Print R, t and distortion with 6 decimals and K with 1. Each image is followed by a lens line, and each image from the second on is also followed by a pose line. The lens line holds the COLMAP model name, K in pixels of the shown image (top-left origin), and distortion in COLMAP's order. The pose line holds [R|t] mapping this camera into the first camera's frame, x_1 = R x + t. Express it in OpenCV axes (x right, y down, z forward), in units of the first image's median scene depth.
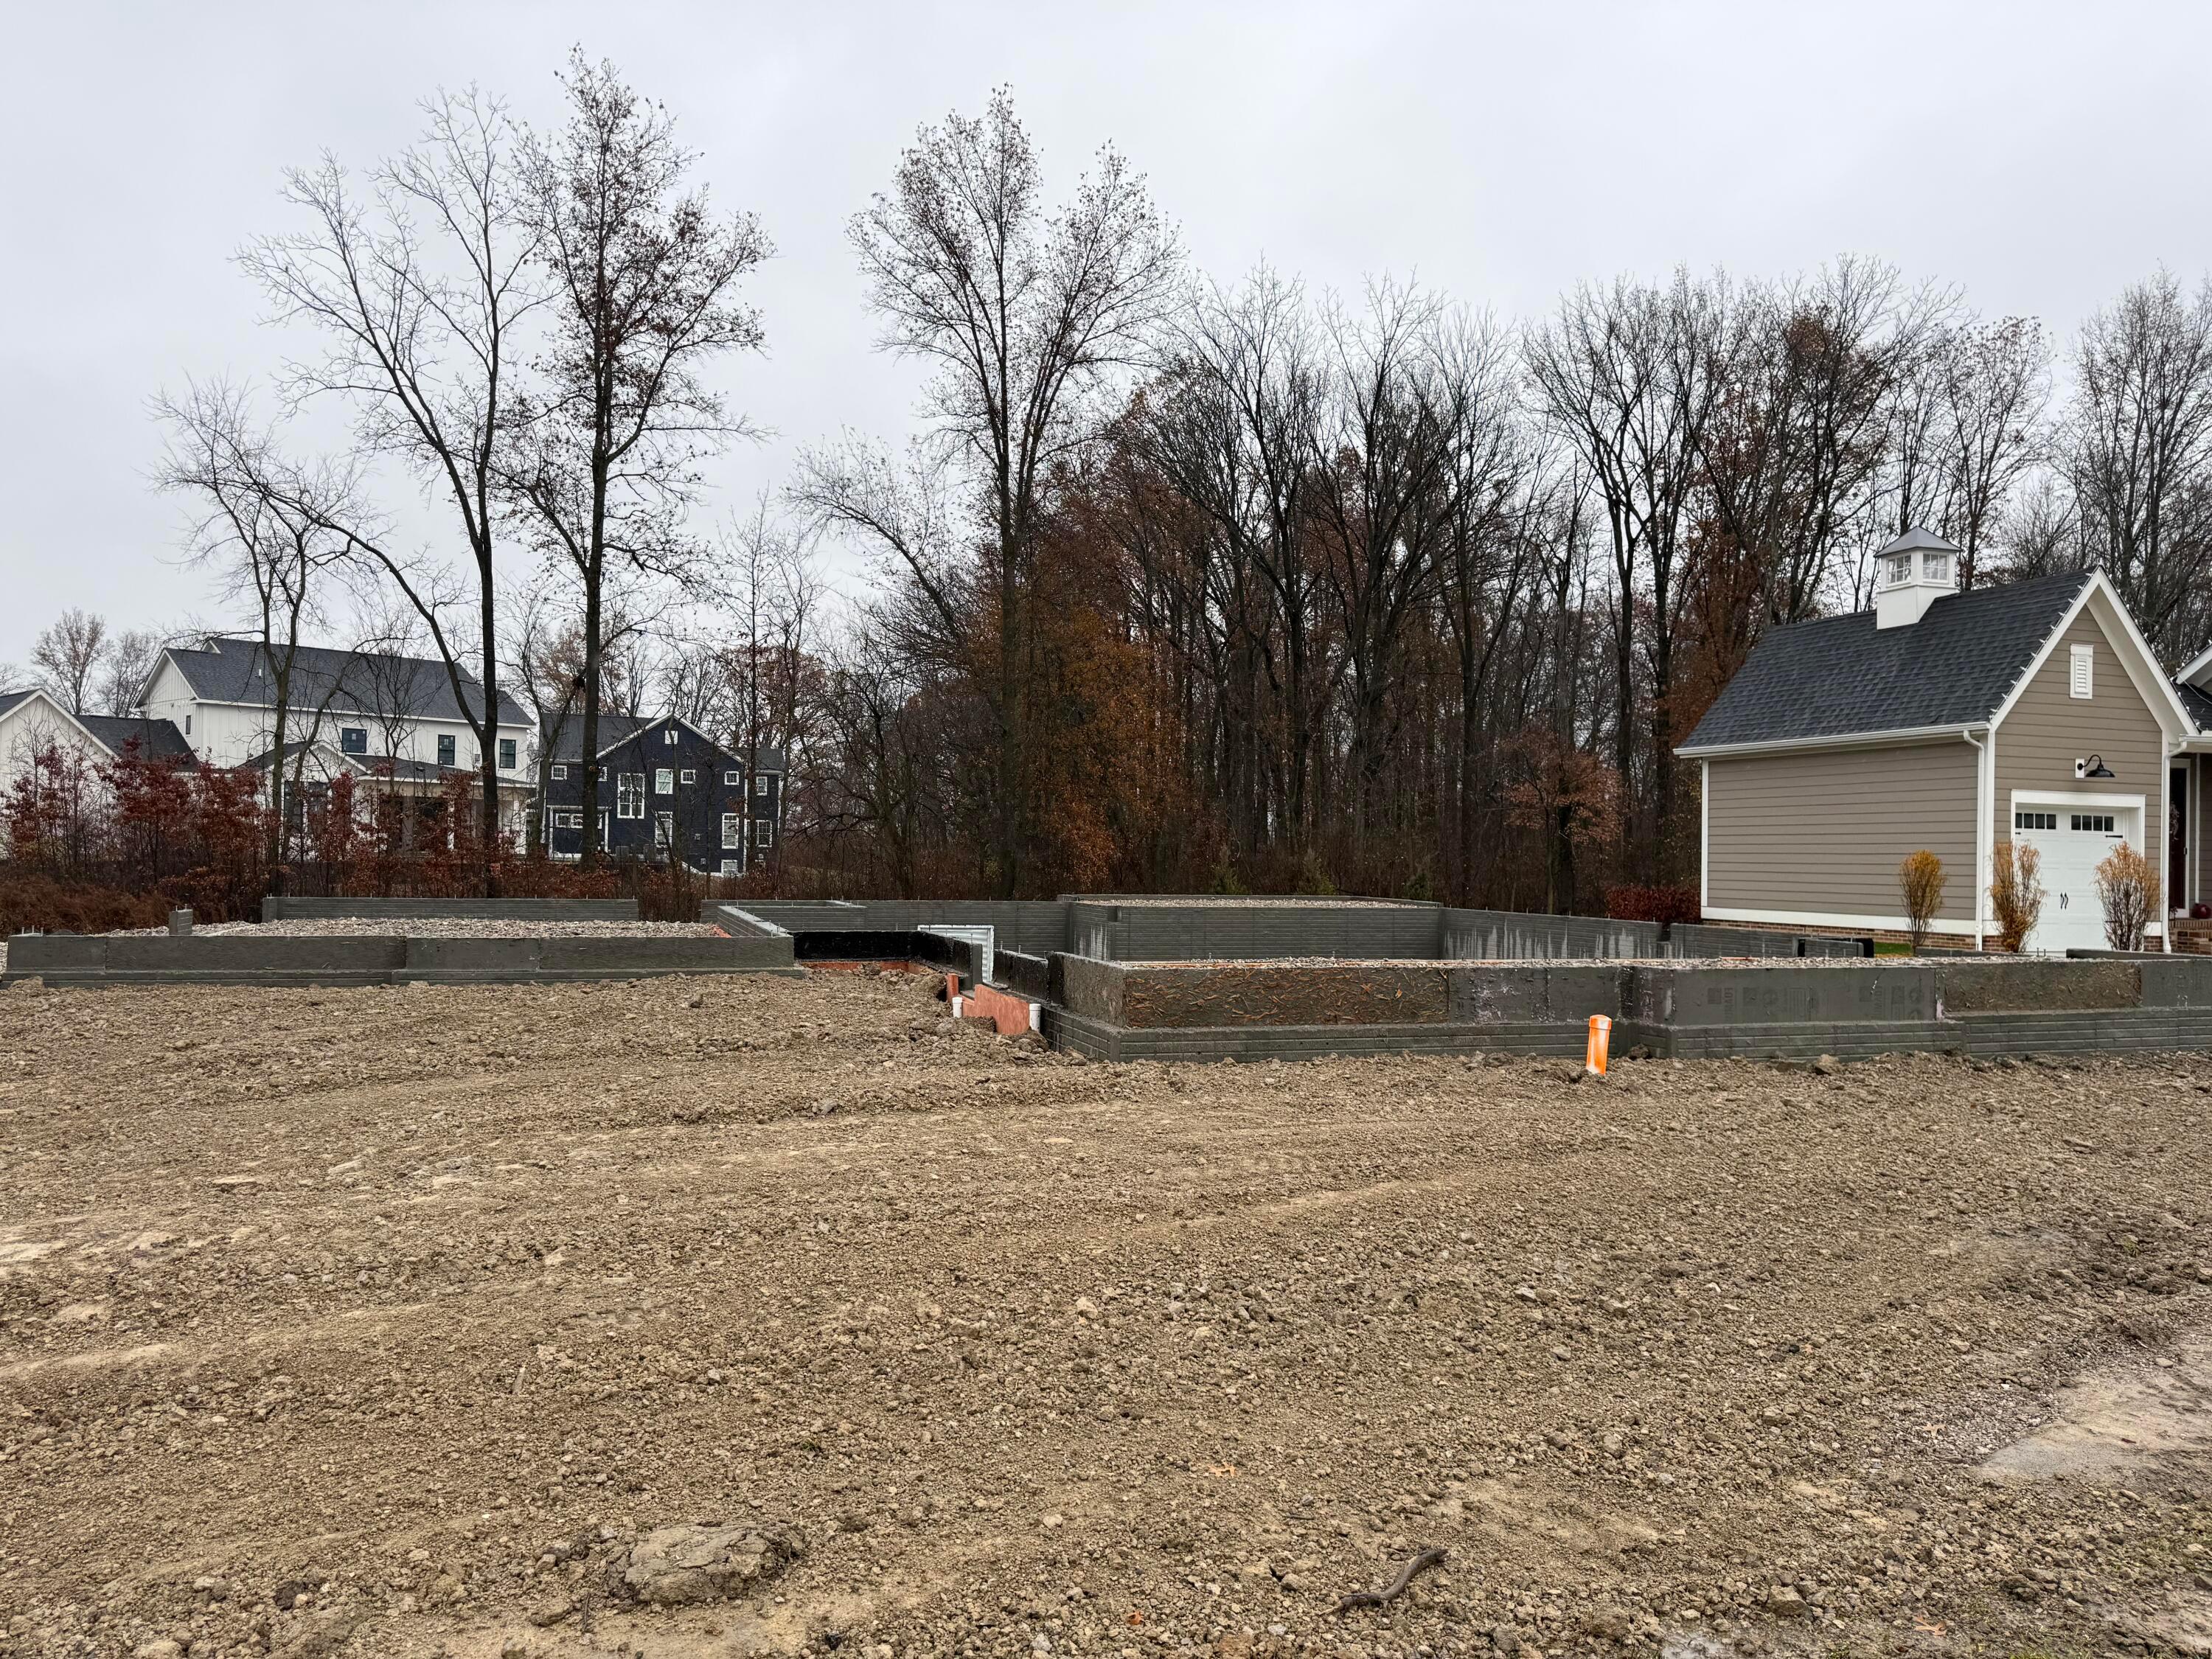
lens RADIAL K [[1516.1, 0, 1139.9], [0, 1516.1, 828.8], [0, 0, 1]] dist [0.146427, -0.206363]
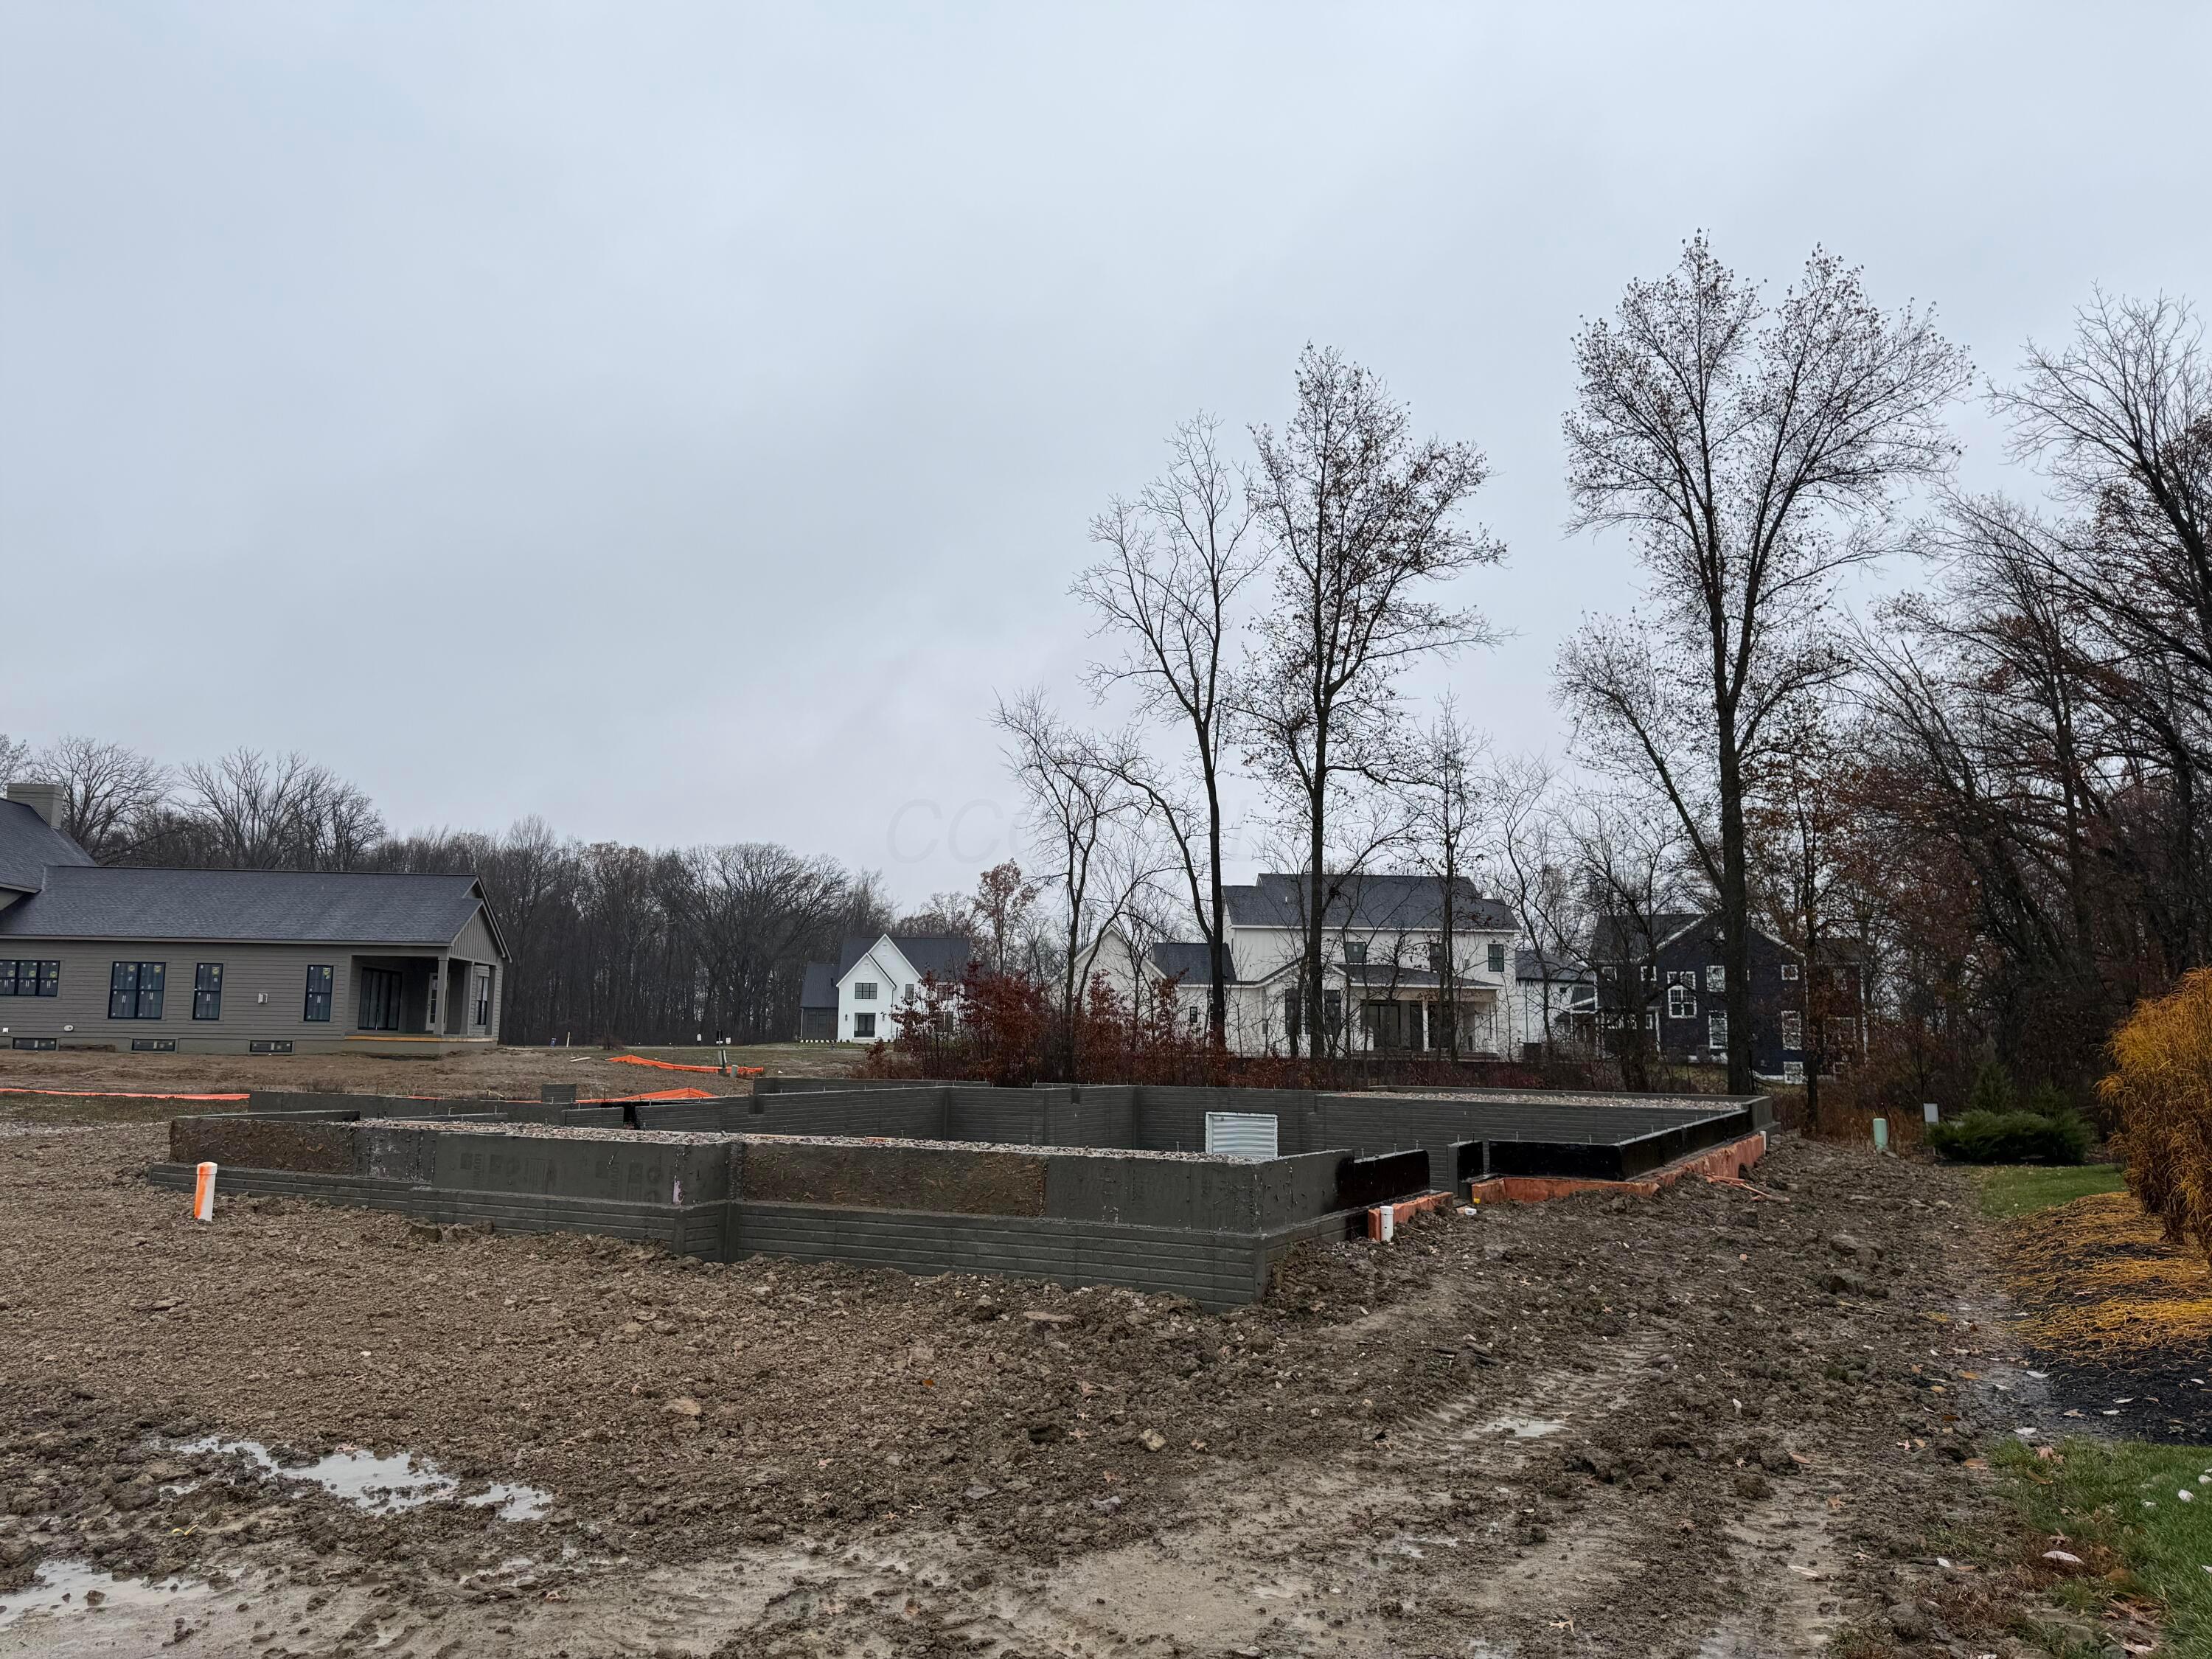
lens RADIAL K [[1543.5, 0, 1142.0], [0, 1543.5, 822.8], [0, 0, 1]] dist [0.067573, -0.108775]
pose [[0.701854, -0.107202, -0.704208, 0.320131], [0.011991, 0.990249, -0.138795, 0.007908], [0.712220, 0.088969, 0.696295, 0.129748]]
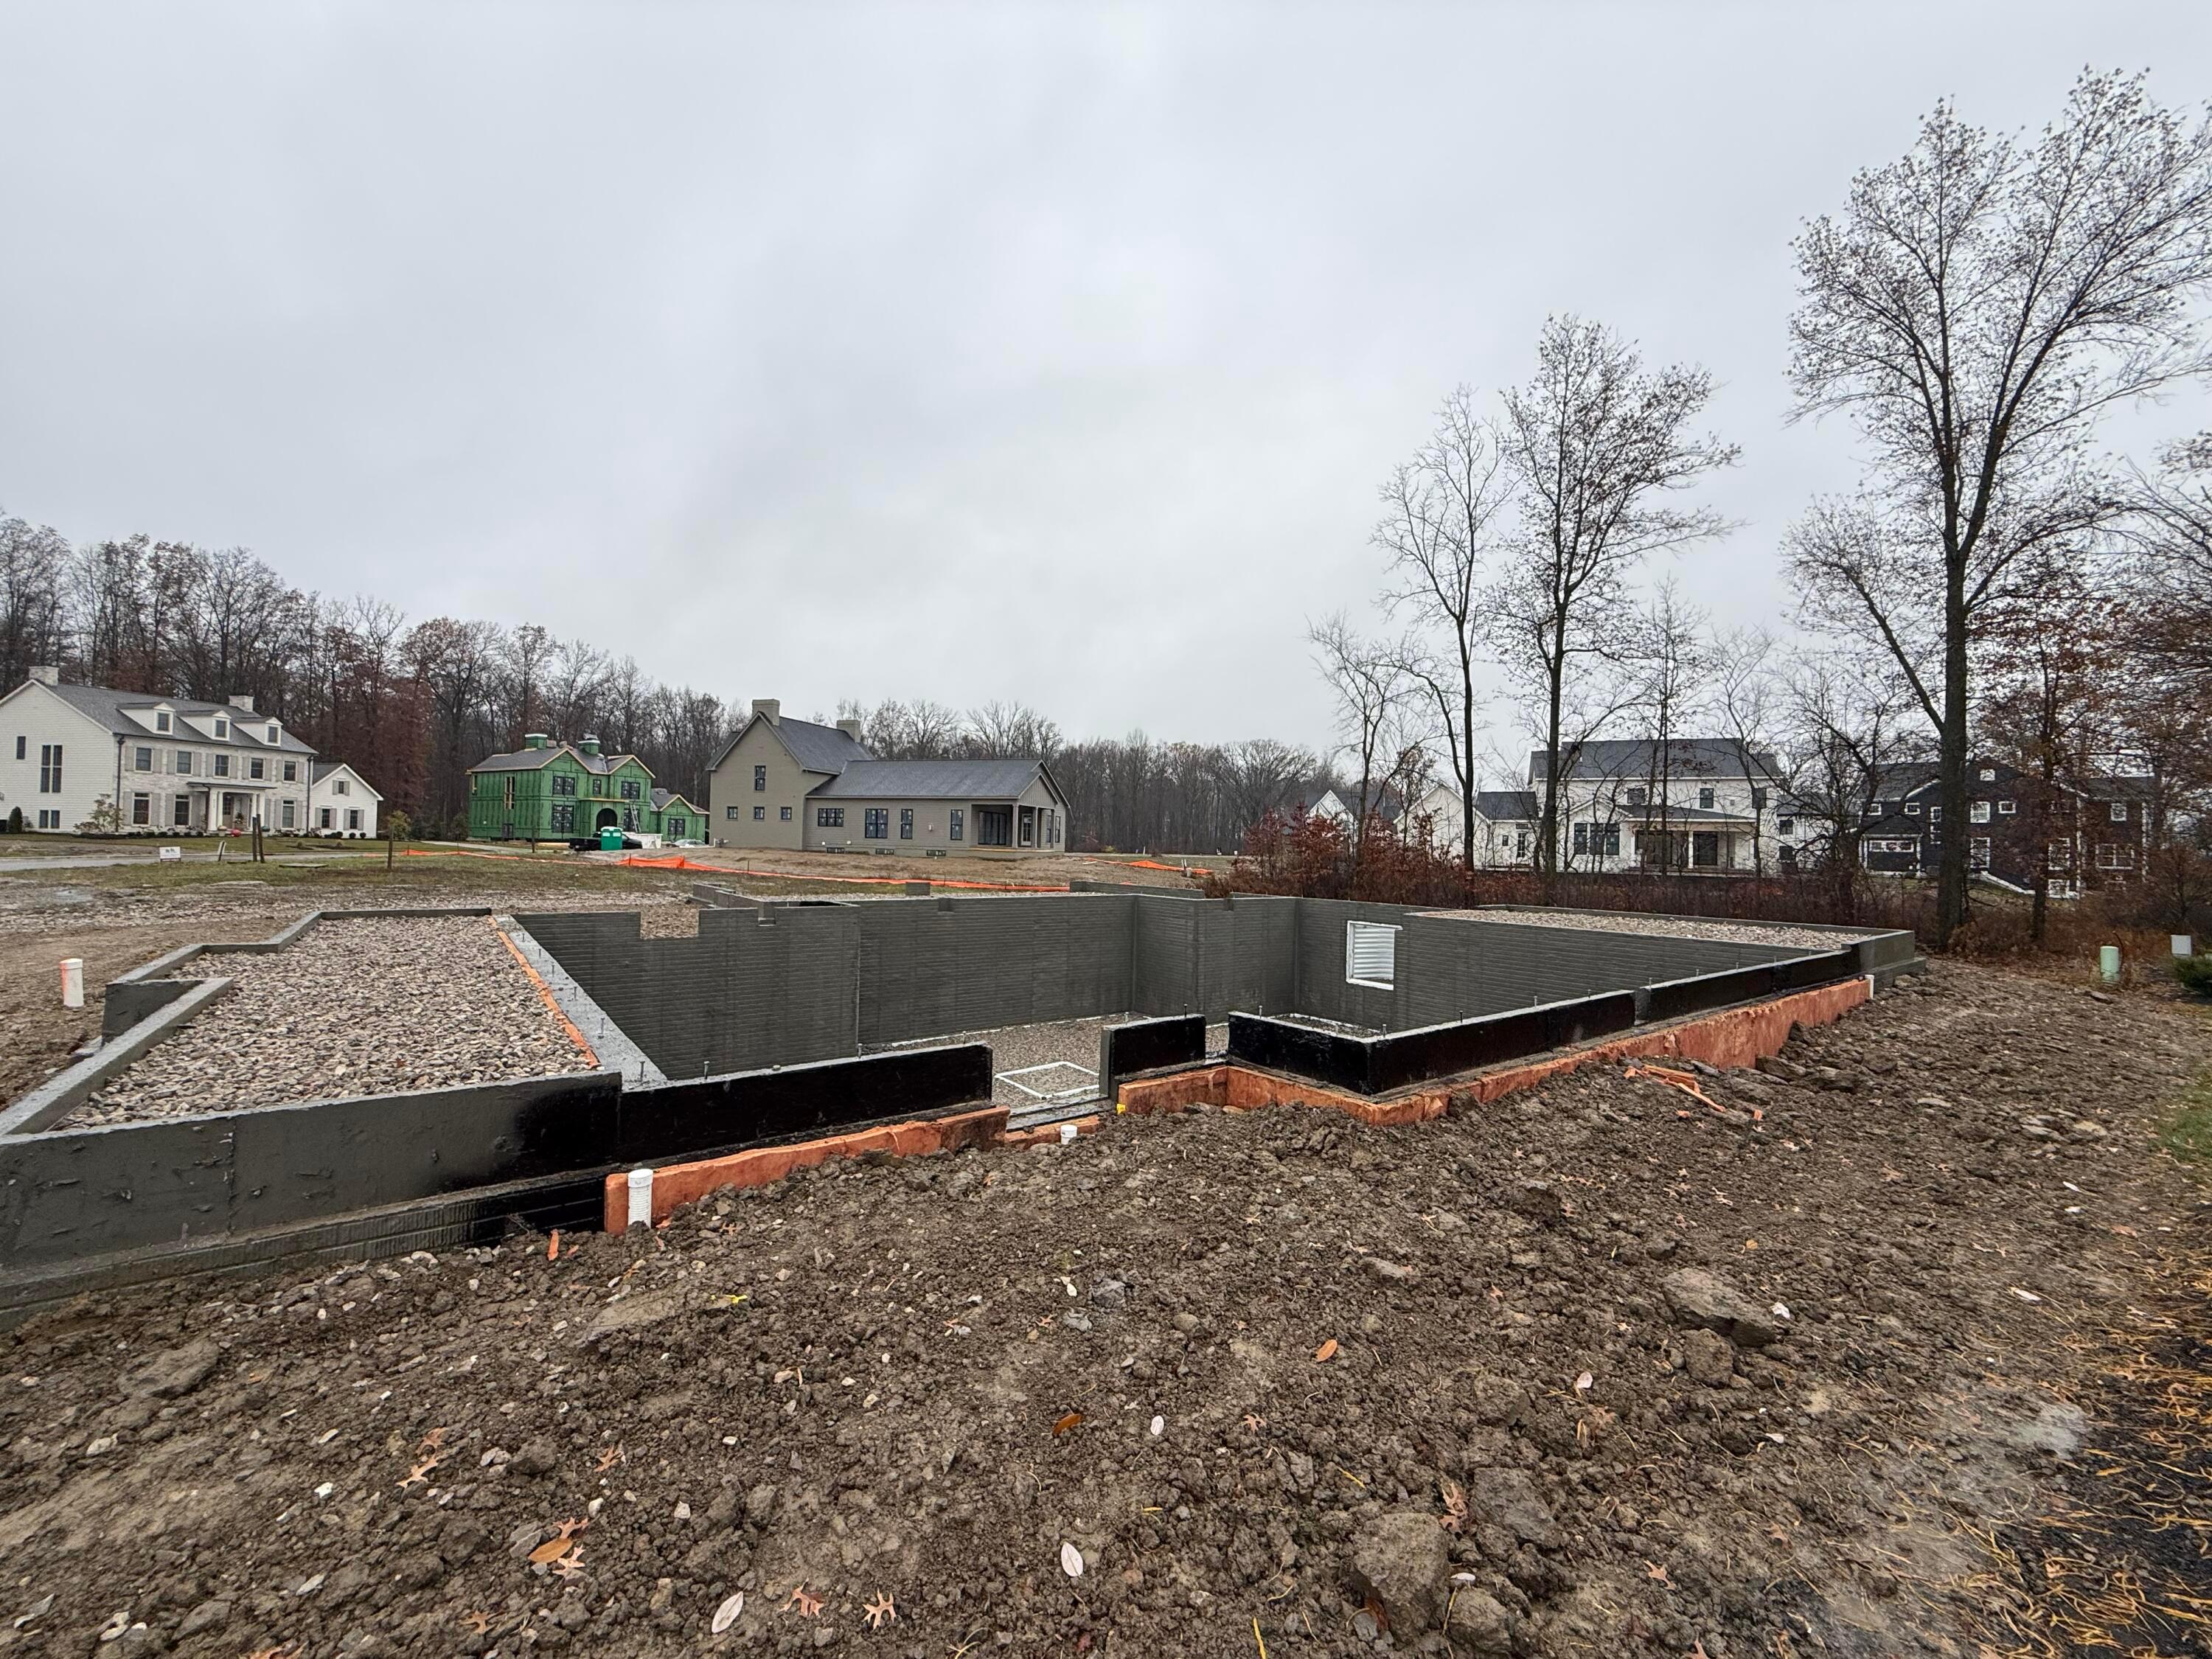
lens RADIAL K [[881.6, 0, 1106.0], [0, 881.6, 829.5], [0, 0, 1]] dist [-0.030687, 0.007569]
pose [[0.303977, -0.026487, -0.952311, 0.272221], [-0.003991, 0.999569, -0.029076, 0.005782], [0.952671, 0.012639, 0.303740, 0.338510]]
